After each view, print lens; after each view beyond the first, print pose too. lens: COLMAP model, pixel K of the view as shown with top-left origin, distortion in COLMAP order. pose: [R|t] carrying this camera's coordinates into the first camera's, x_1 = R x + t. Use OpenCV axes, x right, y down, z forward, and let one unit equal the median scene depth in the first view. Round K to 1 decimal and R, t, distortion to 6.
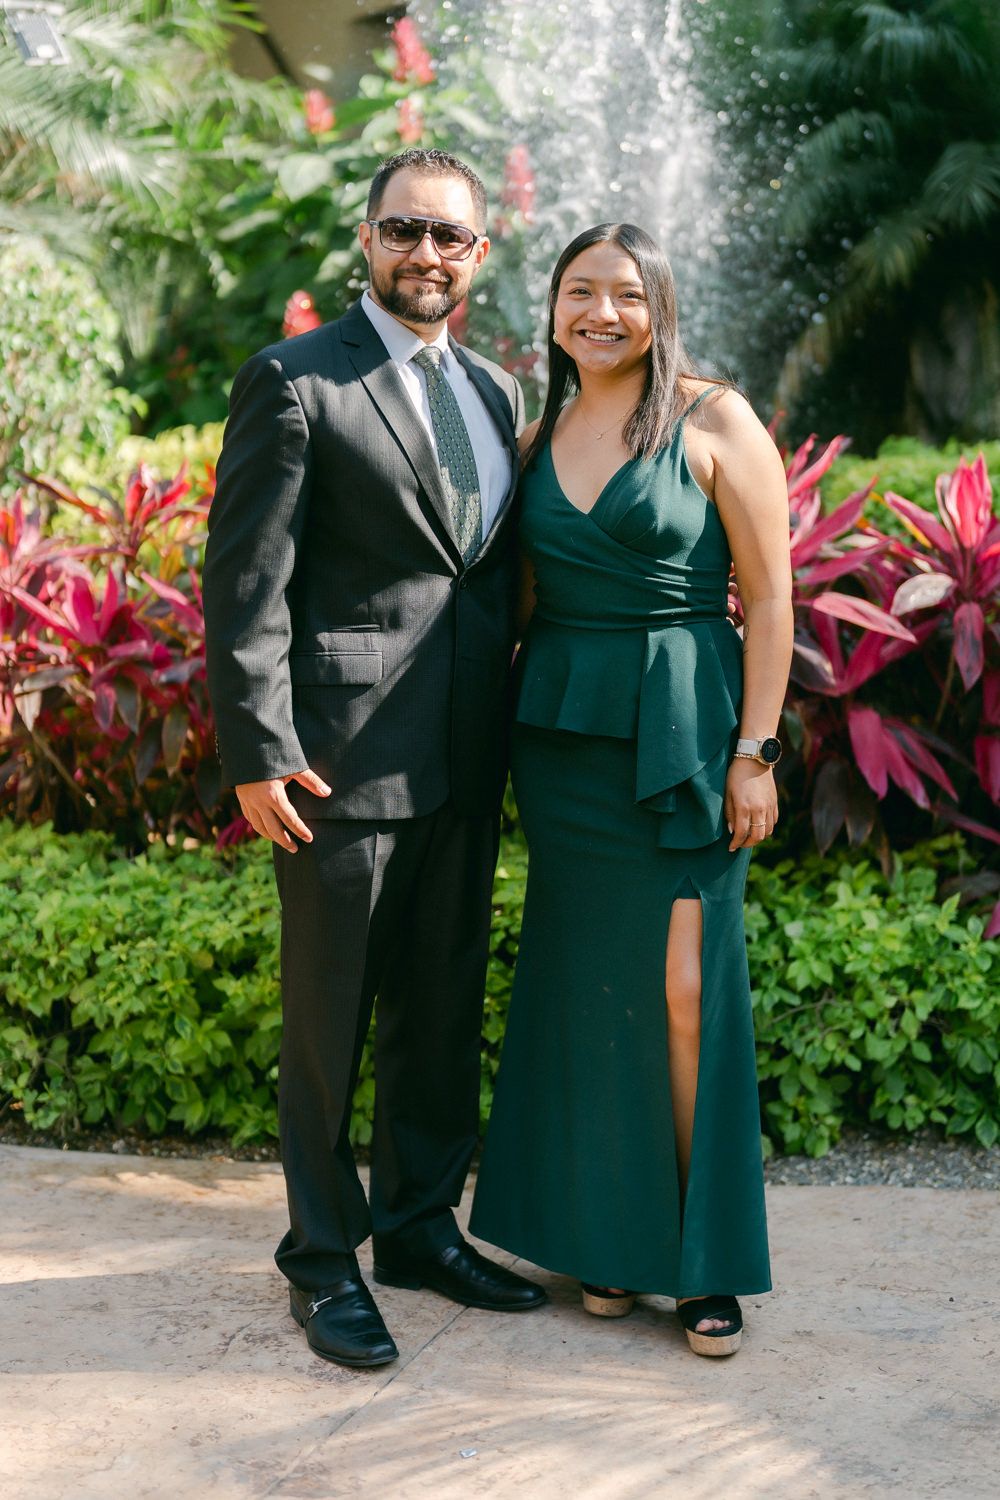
lens RADIAL K [[2162.0, 0, 500.0], [0, 2162.0, 750.0], [0, 0, 1]] dist [-0.025048, -0.015824]
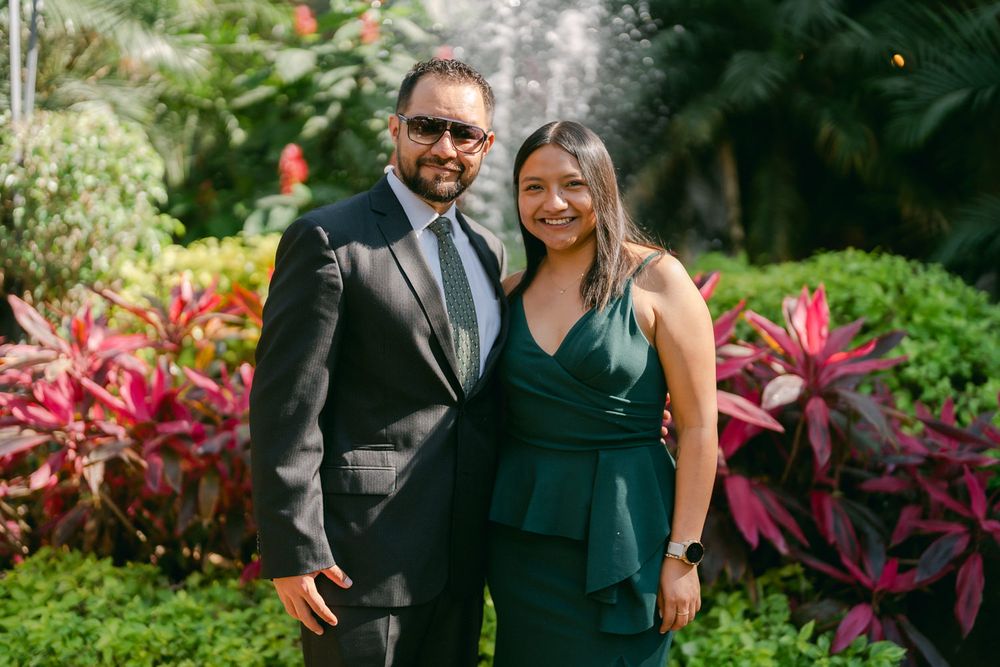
lens RADIAL K [[1375.5, 0, 500.0], [0, 1375.5, 333.5], [0, 0, 1]] dist [-0.025725, 0.015271]
pose [[0.997091, 0.007225, 0.075883, -0.041067], [-0.002349, 0.997938, -0.064142, -0.052204], [-0.076190, 0.063777, 0.995052, 0.166117]]
